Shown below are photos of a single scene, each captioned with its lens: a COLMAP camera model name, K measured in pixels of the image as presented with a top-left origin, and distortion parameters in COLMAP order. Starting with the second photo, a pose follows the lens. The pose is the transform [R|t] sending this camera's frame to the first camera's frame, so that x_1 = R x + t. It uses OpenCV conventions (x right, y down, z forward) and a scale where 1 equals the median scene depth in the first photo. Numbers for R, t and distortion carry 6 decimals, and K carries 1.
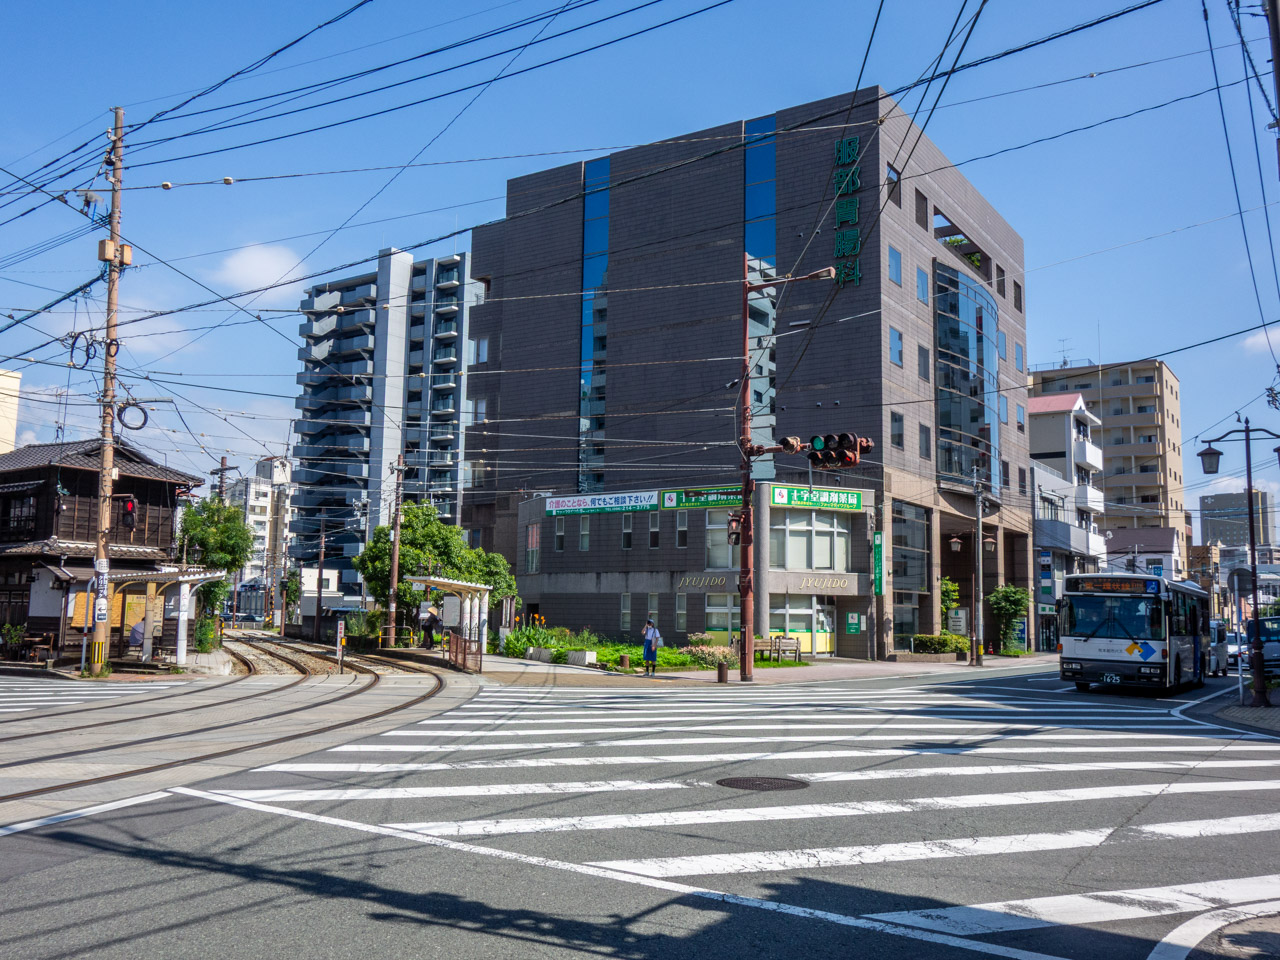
lens RADIAL K [[1150.7, 0, 640.1], [0, 1150.7, 496.4], [0, 0, 1]] dist [0.008944, -0.022390]
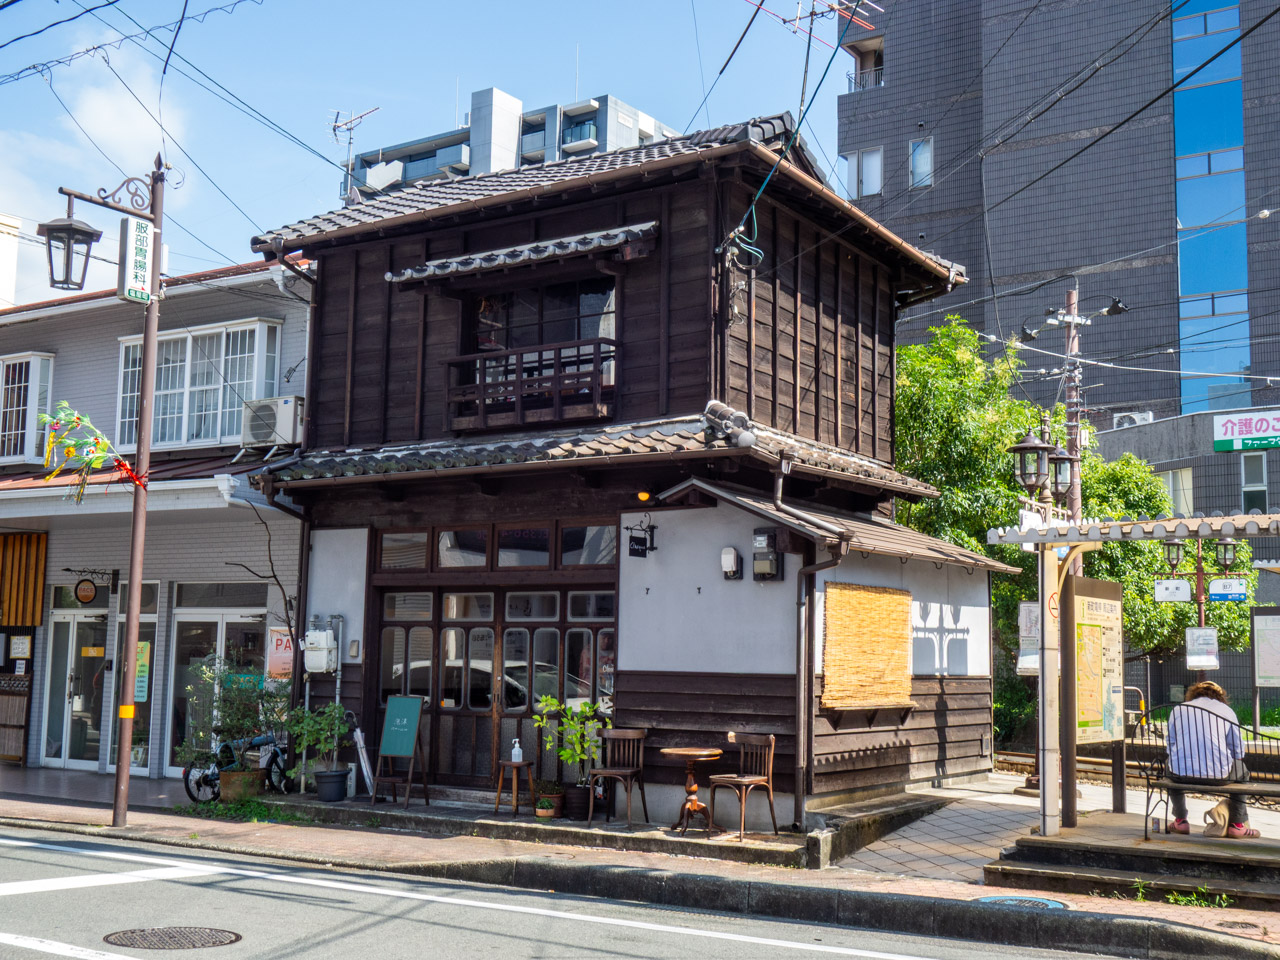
lens RADIAL K [[1498.8, 0, 640.0], [0, 1498.8, 480.0], [0, 0, 1]] dist [0.004594, 0.003206]
pose [[0.999962, -0.003710, 0.007856, -0.141099], [0.003824, 0.999888, -0.014470, 0.015957], [-0.007801, 0.014499, 0.999864, 0.162602]]
